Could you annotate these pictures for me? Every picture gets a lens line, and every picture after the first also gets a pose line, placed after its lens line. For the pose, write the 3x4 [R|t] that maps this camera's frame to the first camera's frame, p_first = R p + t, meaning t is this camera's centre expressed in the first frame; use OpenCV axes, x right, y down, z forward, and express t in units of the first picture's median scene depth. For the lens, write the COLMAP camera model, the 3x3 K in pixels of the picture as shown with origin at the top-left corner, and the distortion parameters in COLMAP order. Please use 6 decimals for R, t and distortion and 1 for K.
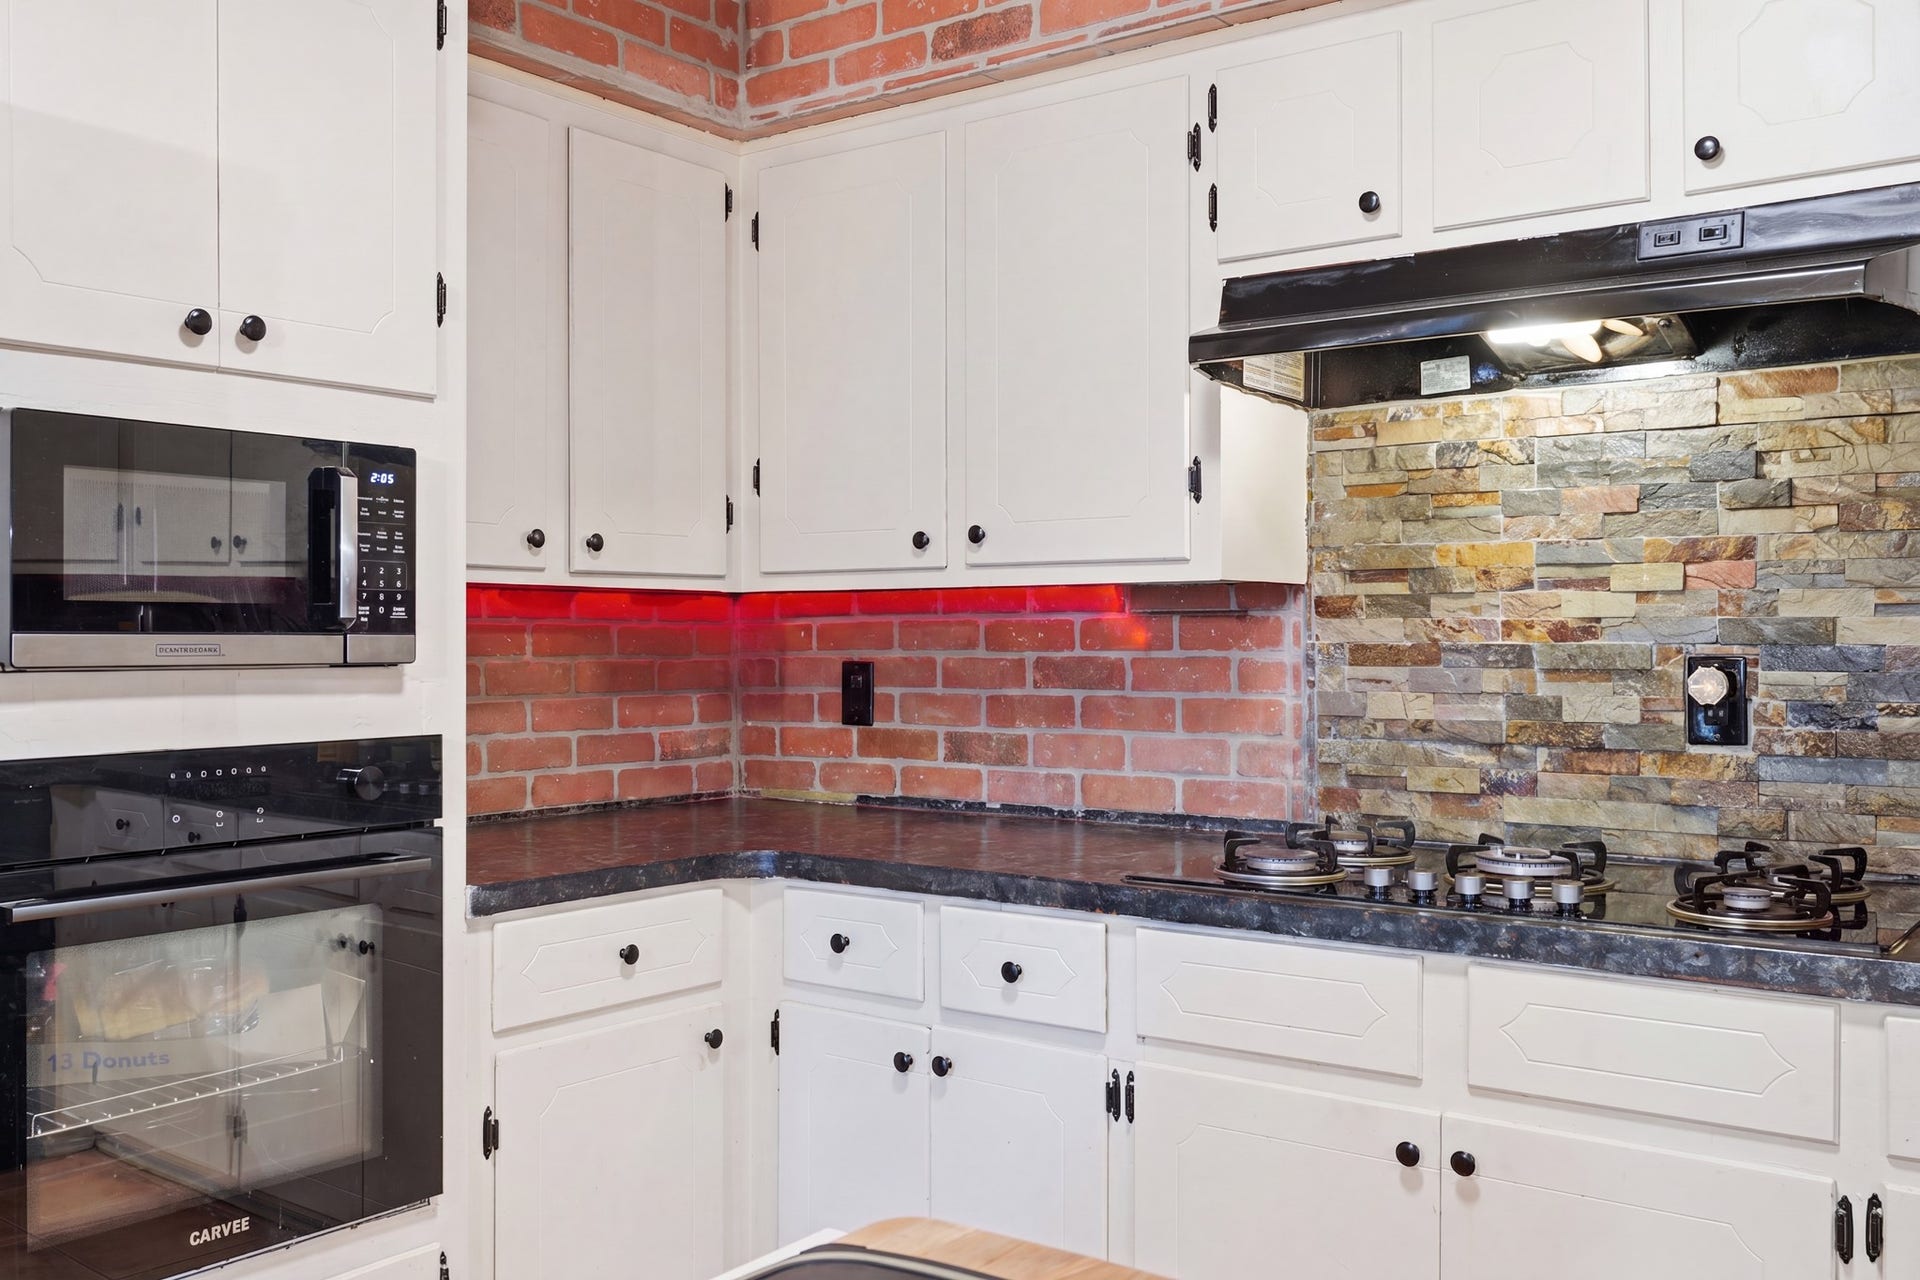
lens RADIAL K [[1715.2, 0, 960.0], [0, 1715.2, 640.0], [0, 0, 1]] dist [-0.005593, -0.002779]
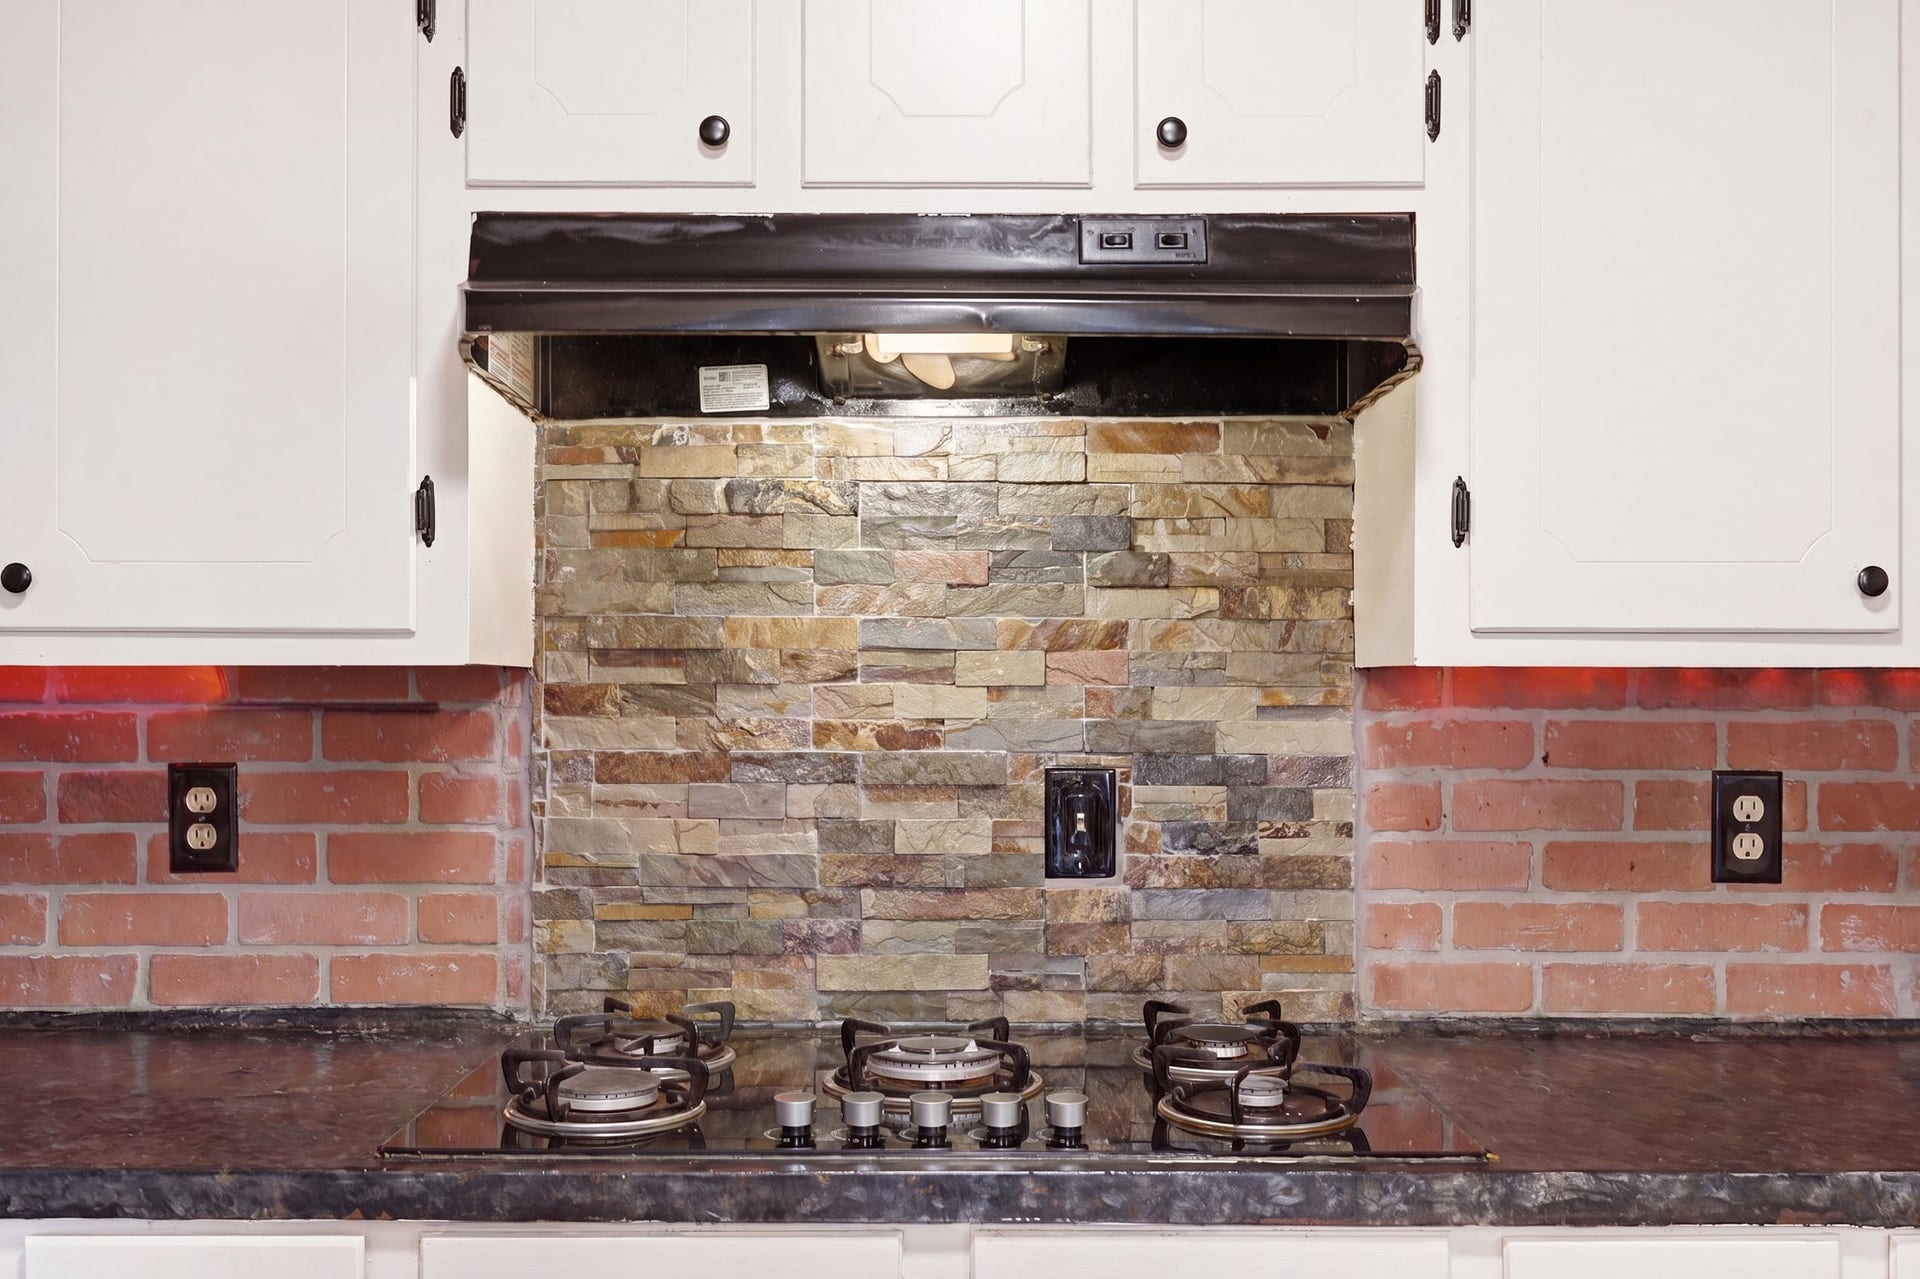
lens RADIAL K [[1914.2, 0, 959.7], [0, 1914.2, 681.3], [0, 0, 1]] dist [0.010418, -0.002055]
pose [[0.805977, 0.005484, 0.591922, -0.132478], [-0.001949, 0.999976, -0.006611, -0.024046], [-0.591944, 0.004175, 0.805968, 0.289977]]
